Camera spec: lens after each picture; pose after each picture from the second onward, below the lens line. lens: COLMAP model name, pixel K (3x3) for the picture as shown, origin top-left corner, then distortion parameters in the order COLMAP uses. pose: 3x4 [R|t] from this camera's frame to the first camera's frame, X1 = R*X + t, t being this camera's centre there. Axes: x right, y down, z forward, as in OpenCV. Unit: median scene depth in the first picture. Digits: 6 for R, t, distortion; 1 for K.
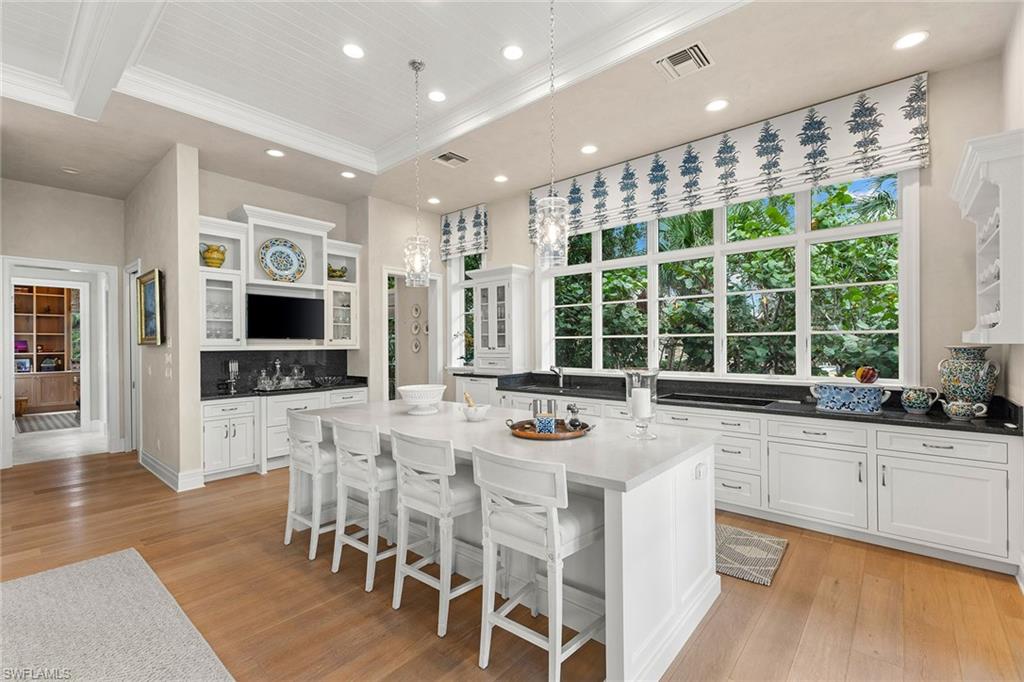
lens RADIAL K [[448.1, 0, 509.0], [0, 448.1, 341.9], [0, 0, 1]] dist [0.010209, -0.002126]
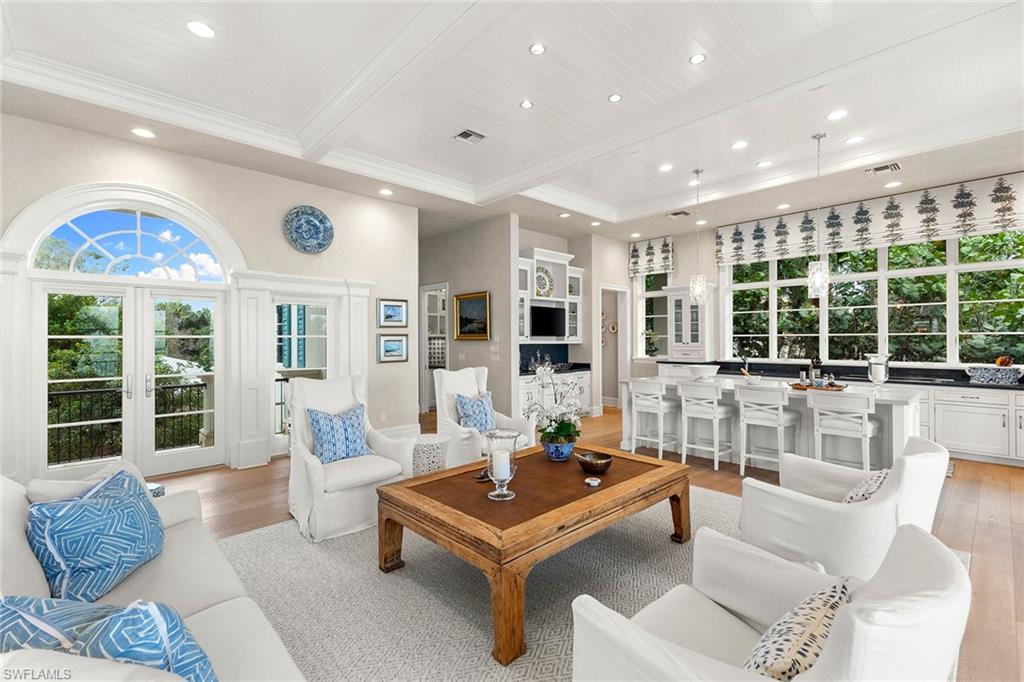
lens RADIAL K [[448.1, 0, 508.8], [0, 448.1, 337.6], [0, 0, 1]] dist [0.010209, -0.002126]
pose [[0.993612, 0.003181, -0.112809, -0.432851], [-0.003121, 0.999995, 0.000709, -0.002717], [0.112811, -0.000353, 0.993616, -0.438129]]
